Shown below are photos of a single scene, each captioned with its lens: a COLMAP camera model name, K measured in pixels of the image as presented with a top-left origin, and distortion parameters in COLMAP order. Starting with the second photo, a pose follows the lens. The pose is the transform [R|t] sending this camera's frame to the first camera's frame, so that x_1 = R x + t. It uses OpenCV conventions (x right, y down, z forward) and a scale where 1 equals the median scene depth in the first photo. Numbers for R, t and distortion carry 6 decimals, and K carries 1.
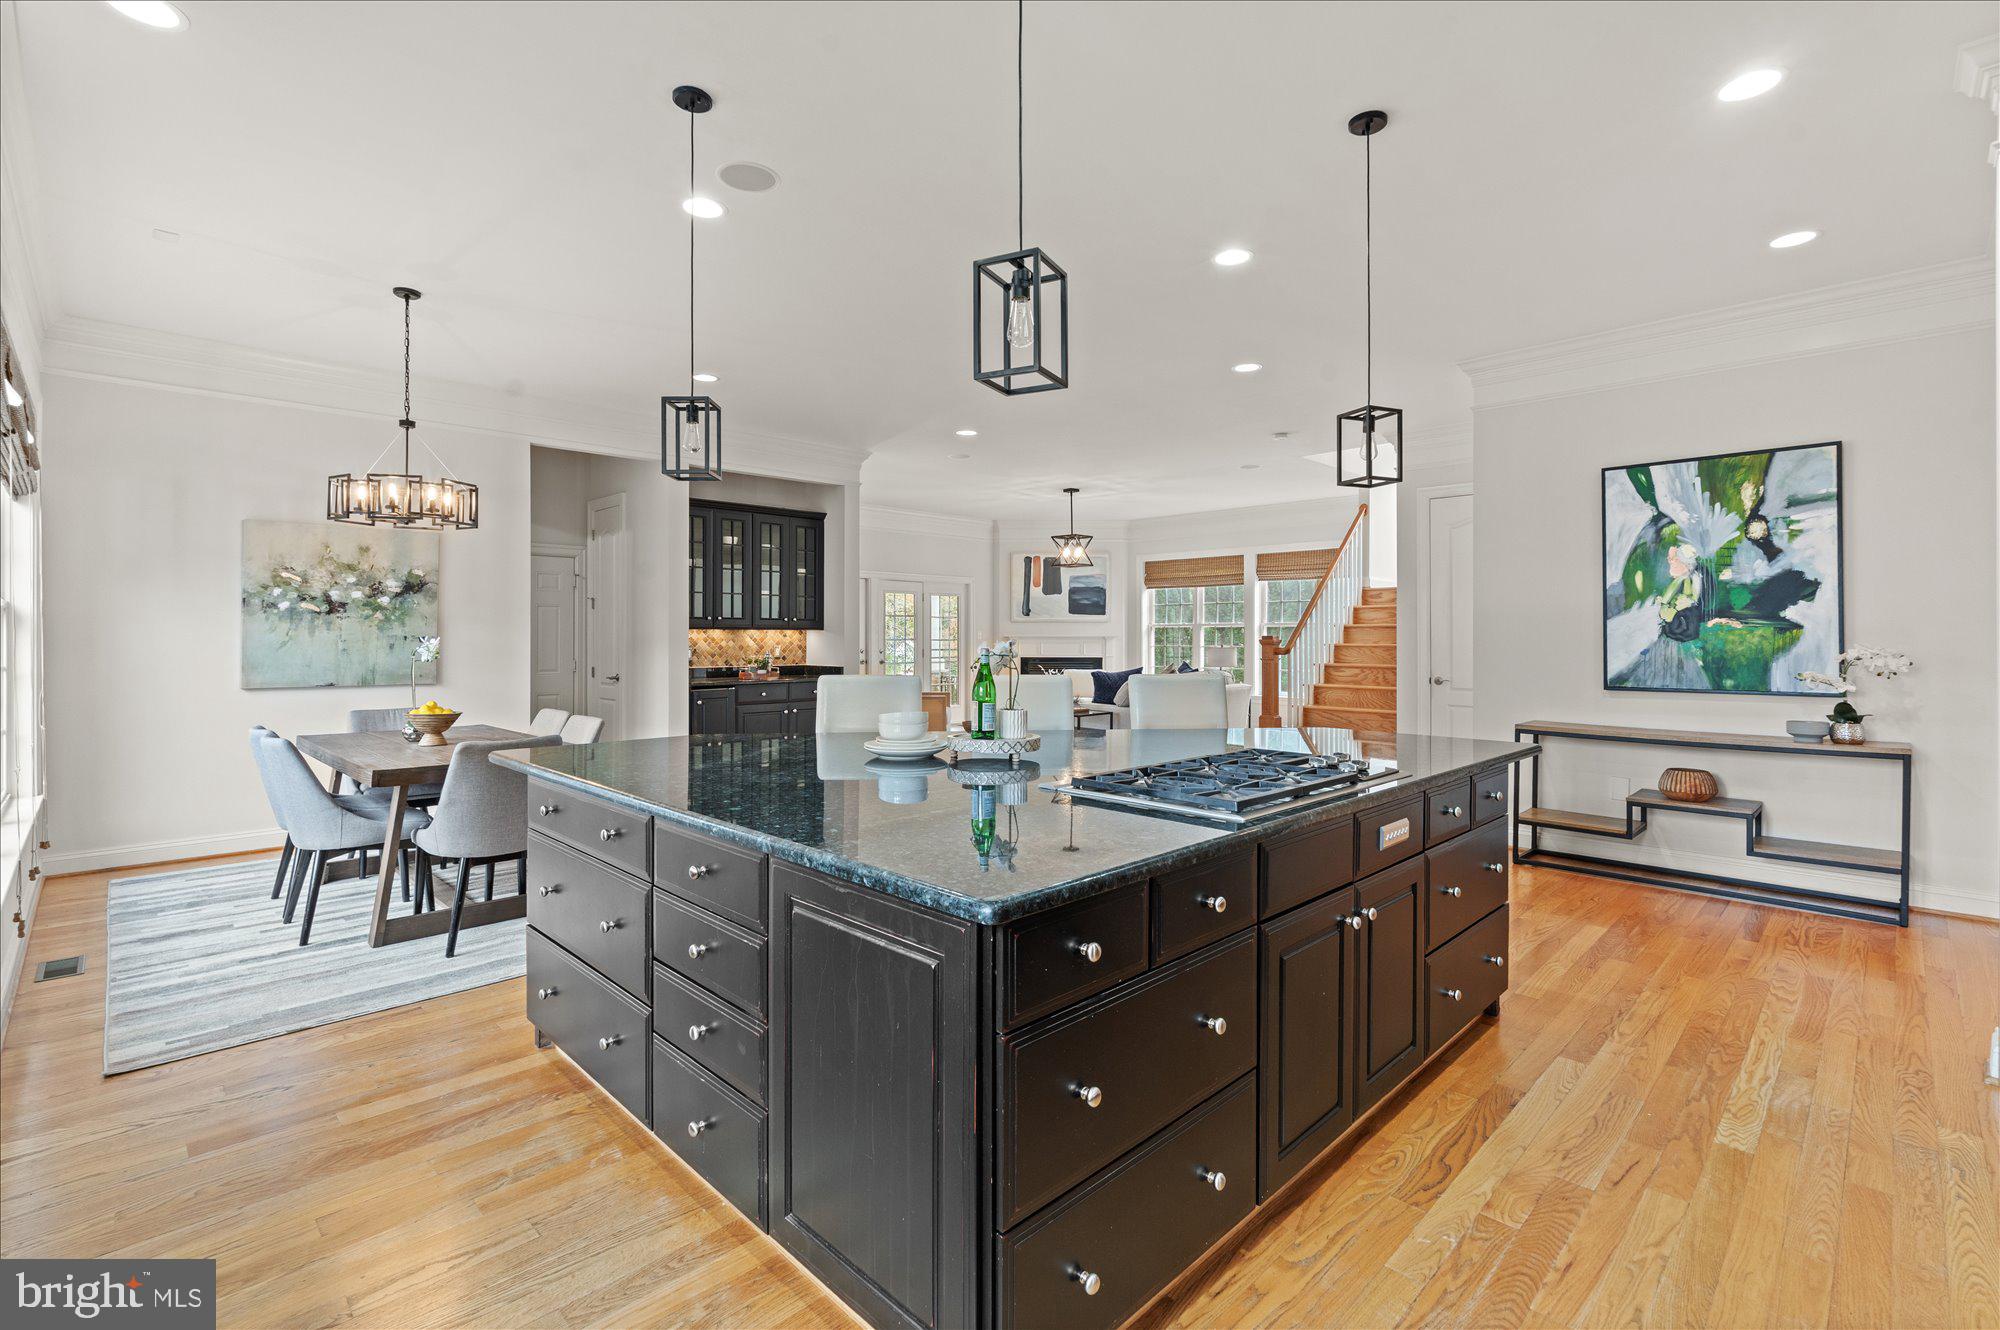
lens RADIAL K [[900.0, 0, 992.9], [0, 900.0, 634.0], [0, 0, 1]] dist [-0.000853, -0.000181]
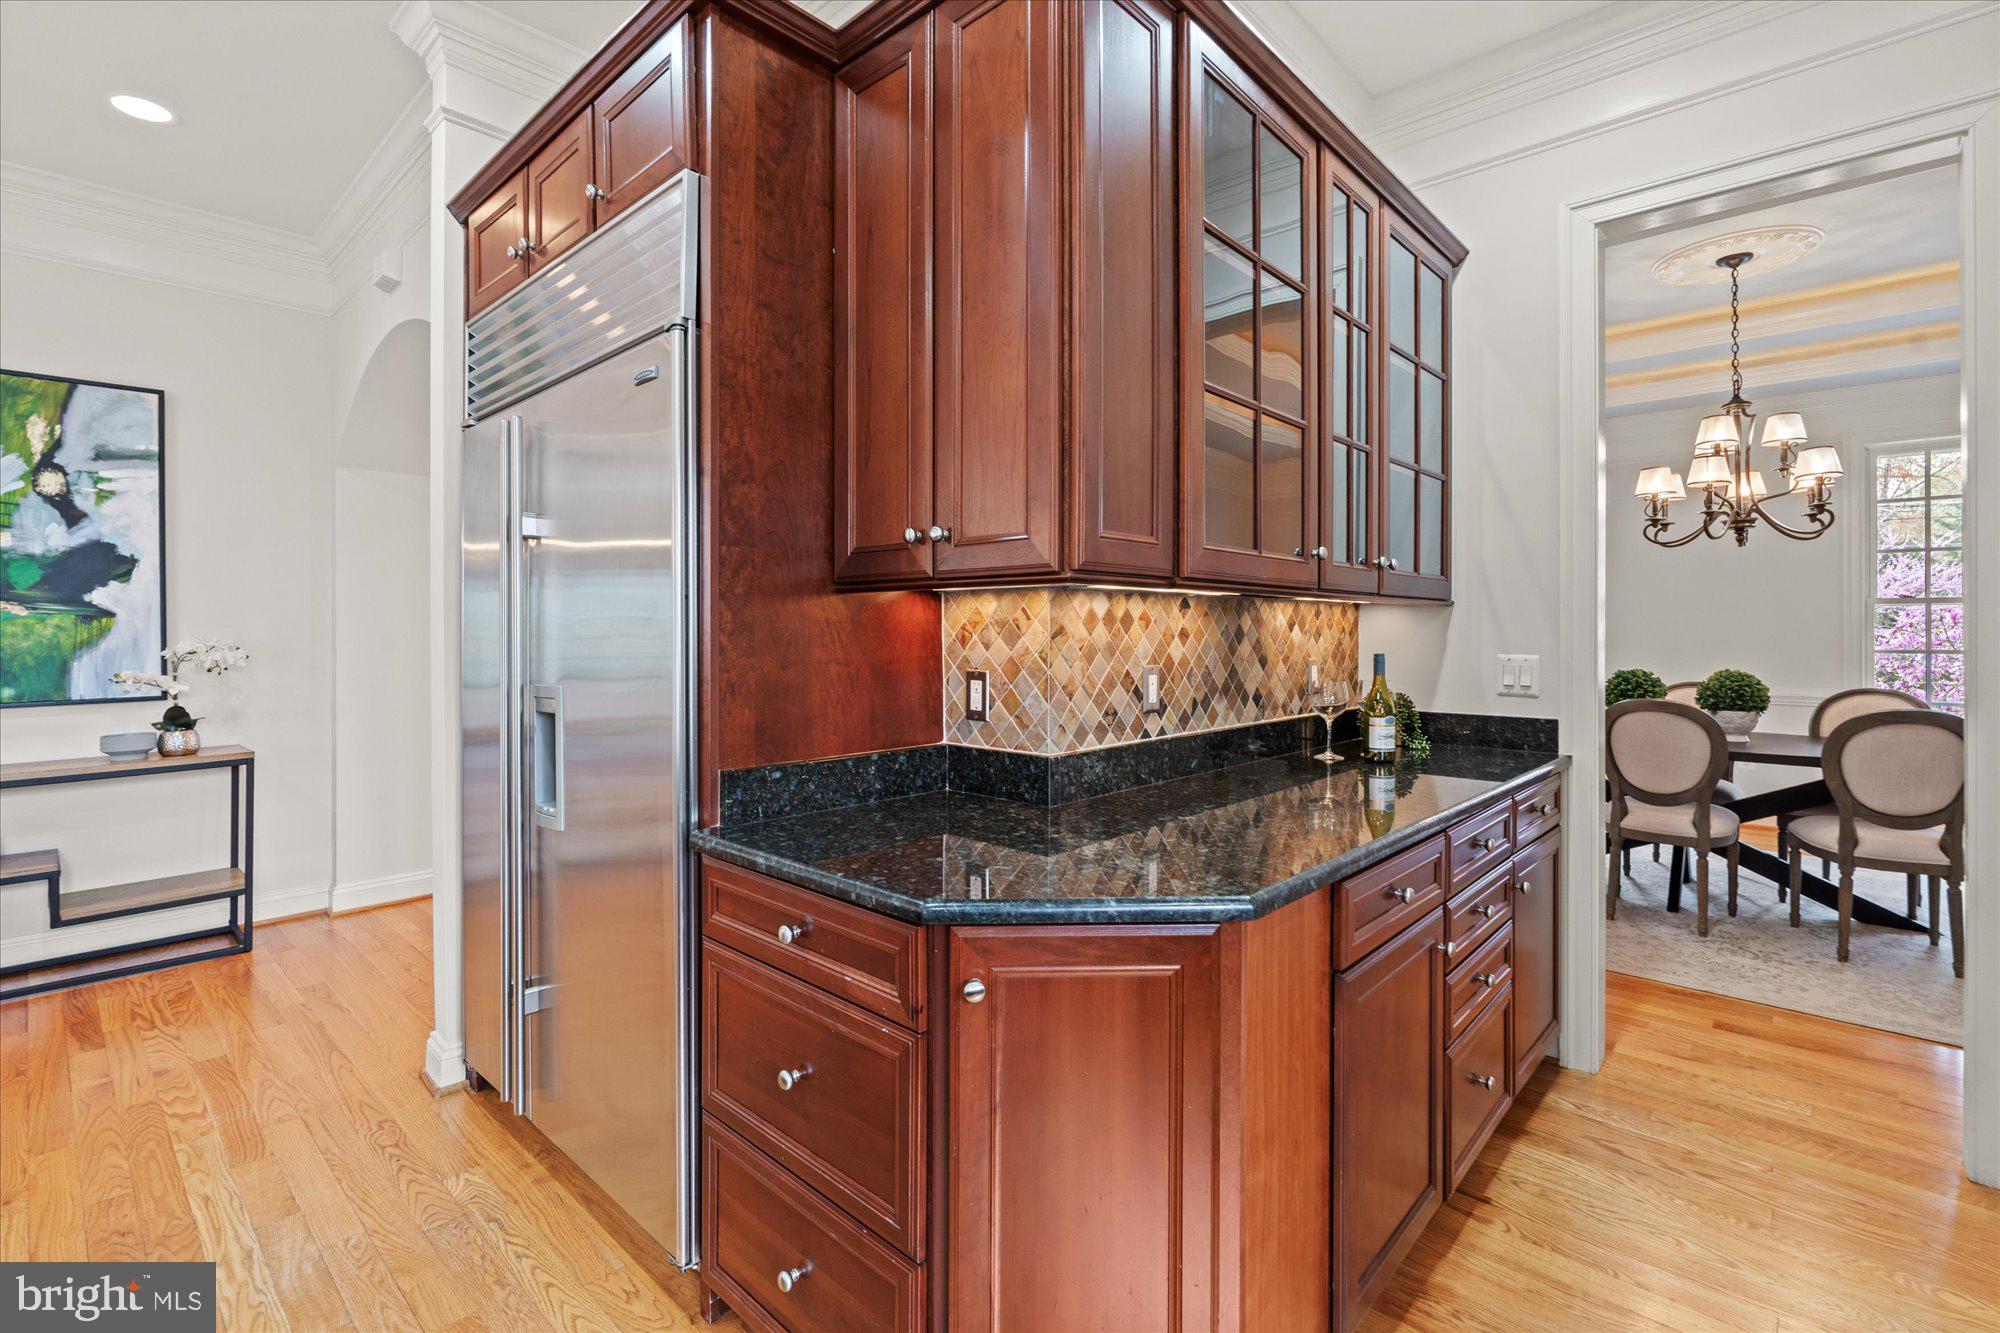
lens RADIAL K [[900.0, 0, 1002.2], [0, 900.0, 628.1], [0, 0, 1]] dist [-0.000853, -0.000181]
pose [[-0.044575, 0.001534, 0.999005, 0.062522], [0.000167, 0.999999, -0.001528, 0.004124], [-0.999006, 0.000099, -0.044575, 0.205759]]
